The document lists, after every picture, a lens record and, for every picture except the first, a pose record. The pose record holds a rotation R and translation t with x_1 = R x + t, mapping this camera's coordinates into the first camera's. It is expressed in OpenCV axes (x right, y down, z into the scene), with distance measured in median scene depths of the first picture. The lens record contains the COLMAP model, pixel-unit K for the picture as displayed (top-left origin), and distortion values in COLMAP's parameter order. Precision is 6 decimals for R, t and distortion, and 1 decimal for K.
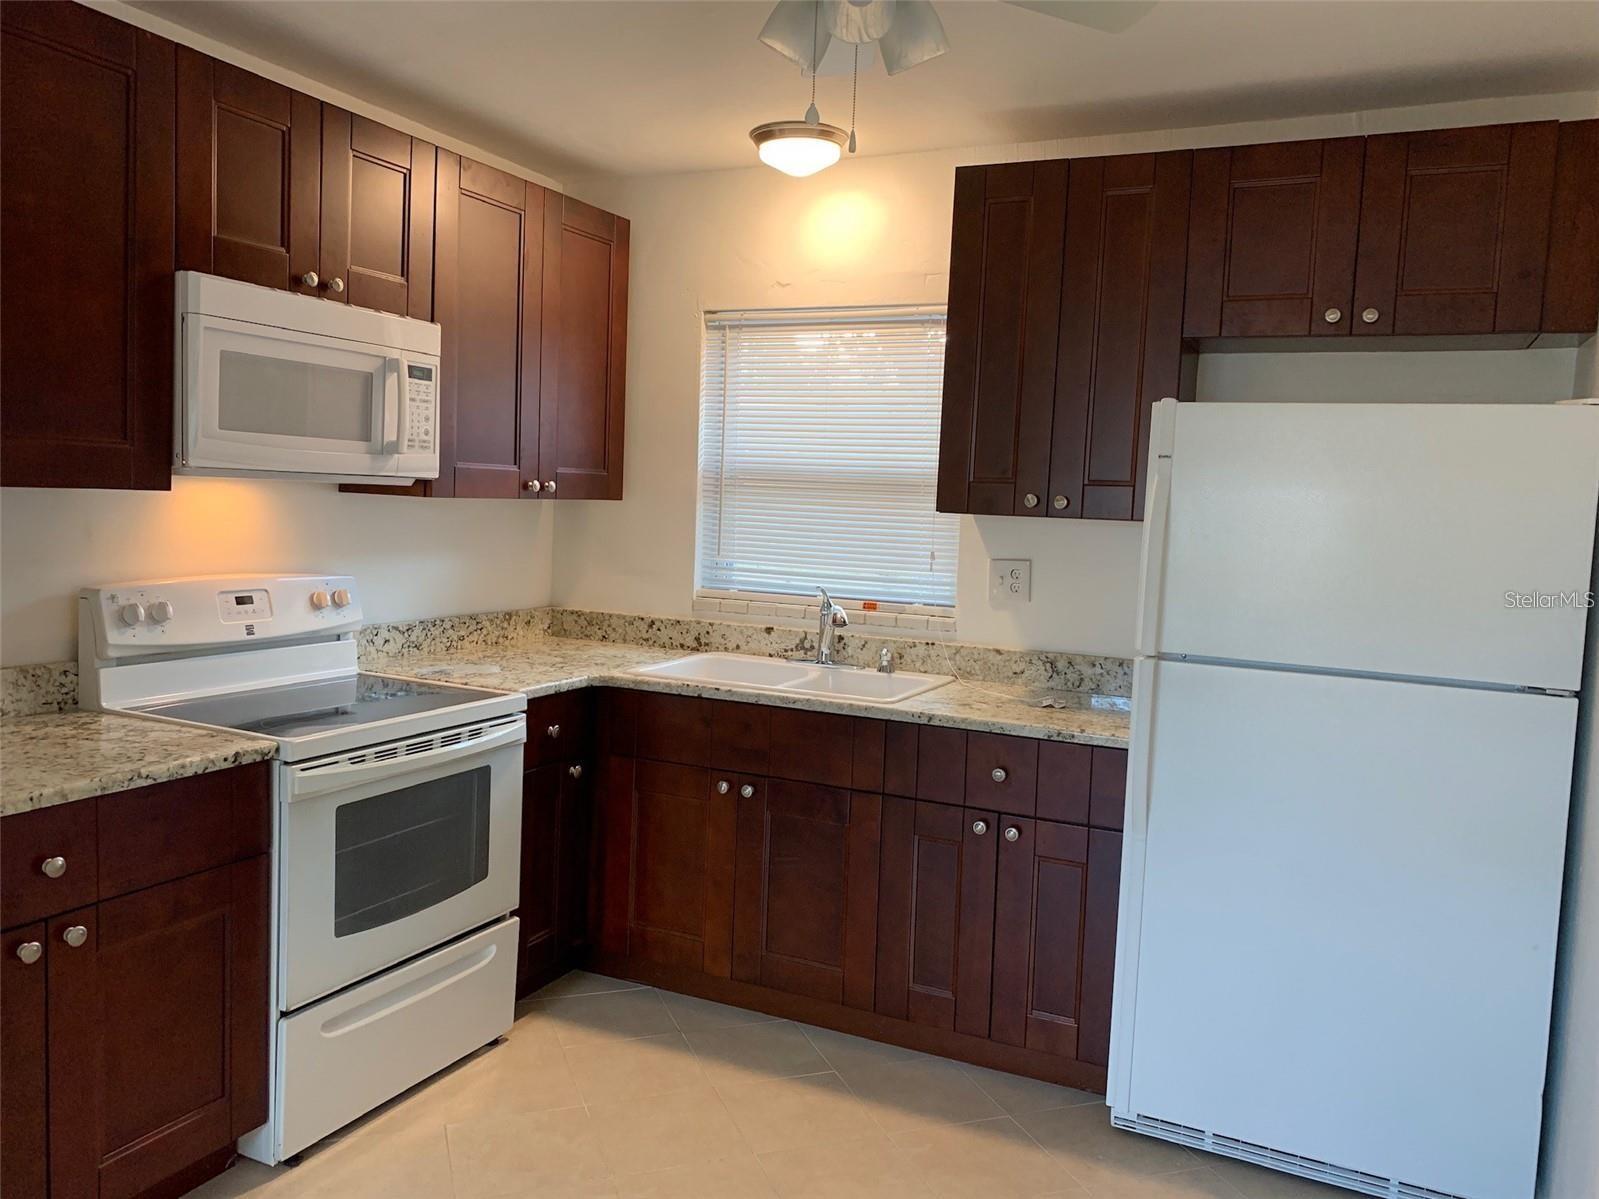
lens RADIAL K [[1195.6, 0, 799.5], [0, 1195.6, 599.5], [0, 0, 1]] dist [0.044997, -0.068683]
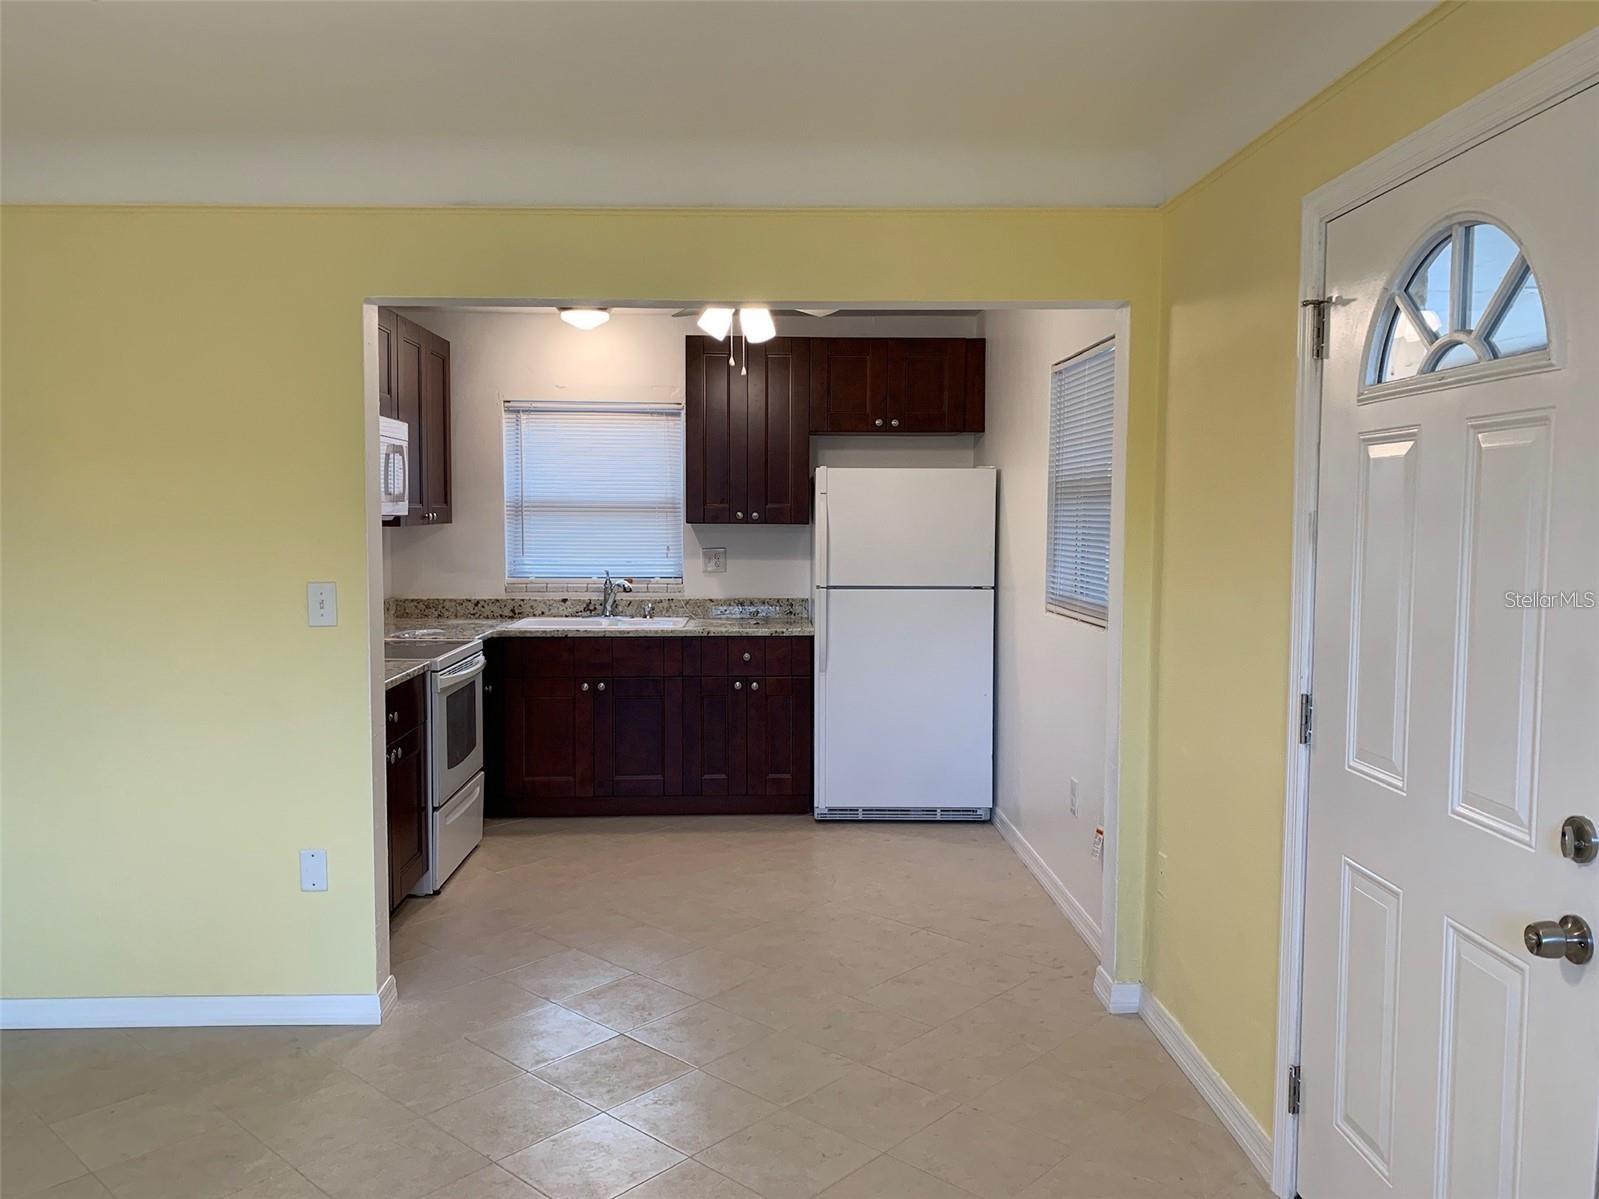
lens RADIAL K [[1195.6, 0, 799.5], [0, 1195.6, 599.5], [0, 0, 1]] dist [0.044997, -0.068683]
pose [[0.887980, -0.070548, 0.454439, -0.500253], [0.071204, 0.997338, 0.015696, 0.022749], [-0.454337, 0.018421, 0.890640, -0.607719]]
